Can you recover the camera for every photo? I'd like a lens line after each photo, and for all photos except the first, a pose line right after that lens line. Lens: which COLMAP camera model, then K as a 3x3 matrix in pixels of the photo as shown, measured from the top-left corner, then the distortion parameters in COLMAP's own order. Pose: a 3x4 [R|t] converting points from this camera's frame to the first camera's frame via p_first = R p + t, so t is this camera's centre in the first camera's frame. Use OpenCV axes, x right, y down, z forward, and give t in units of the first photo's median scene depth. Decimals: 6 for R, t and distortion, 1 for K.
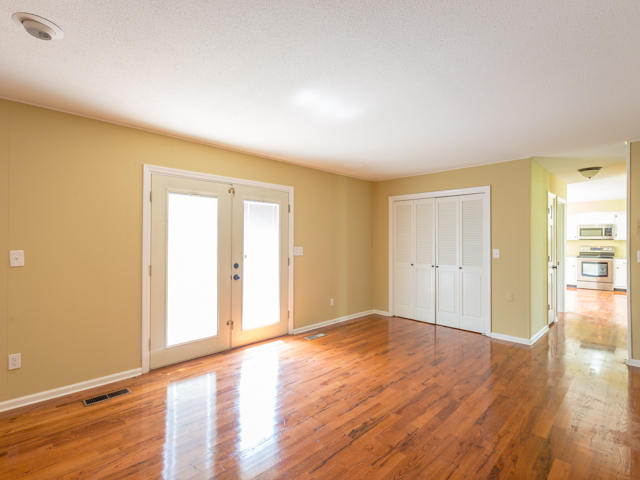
lens RADIAL K [[318.5, 0, 319.4], [0, 318.5, 237.5], [0, 0, 1]] dist [-0.001086, 0.000181]
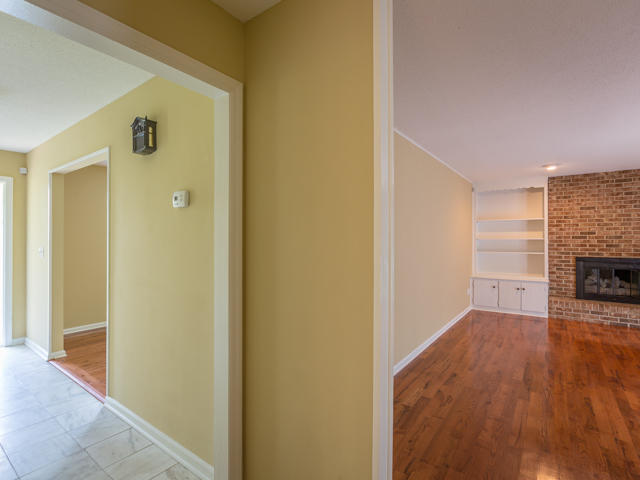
lens RADIAL K [[318.5, 0, 319.4], [0, 318.5, 237.5], [0, 0, 1]] dist [-0.001086, 0.000181]
pose [[-0.987591, -0.004126, -0.156996, 1.275708], [-0.001607, 0.999868, -0.016173, 0.019401], [0.157042, -0.015720, -0.987467, 1.553436]]
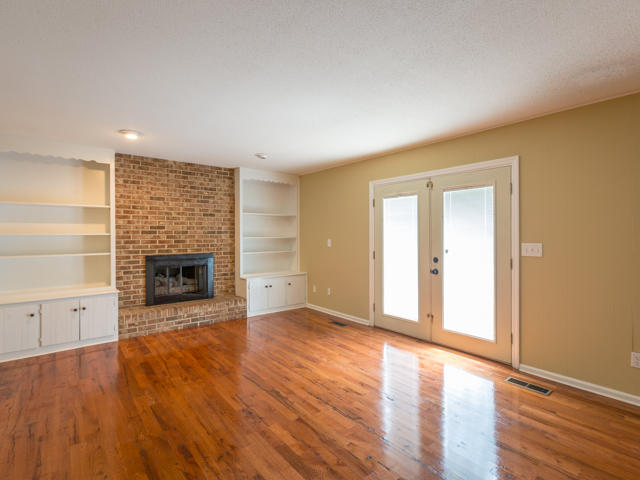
lens RADIAL K [[318.5, 0, 319.4], [0, 318.5, 237.5], [0, 0, 1]] dist [-0.001086, 0.000181]
pose [[-0.104712, 0.005179, -0.994489, 0.955570], [0.011811, 0.999922, 0.003963, 0.014953], [0.994432, -0.011331, -0.104765, 0.958285]]
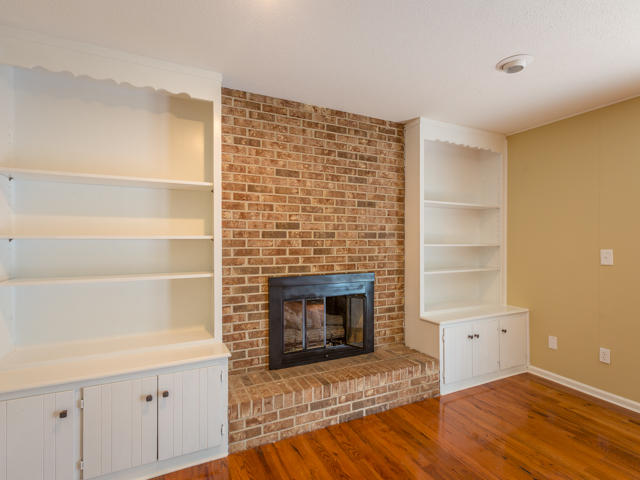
lens RADIAL K [[320.3, 0, 317.9], [0, 320.3, 243.3], [0, 0, 1]] dist [-0.001468, -0.000335]
pose [[-0.329912, 0.002074, -0.944009, 0.272438], [0.007704, 0.999970, -0.000495, 0.011205], [0.943980, -0.007436, -0.329919, 0.365284]]
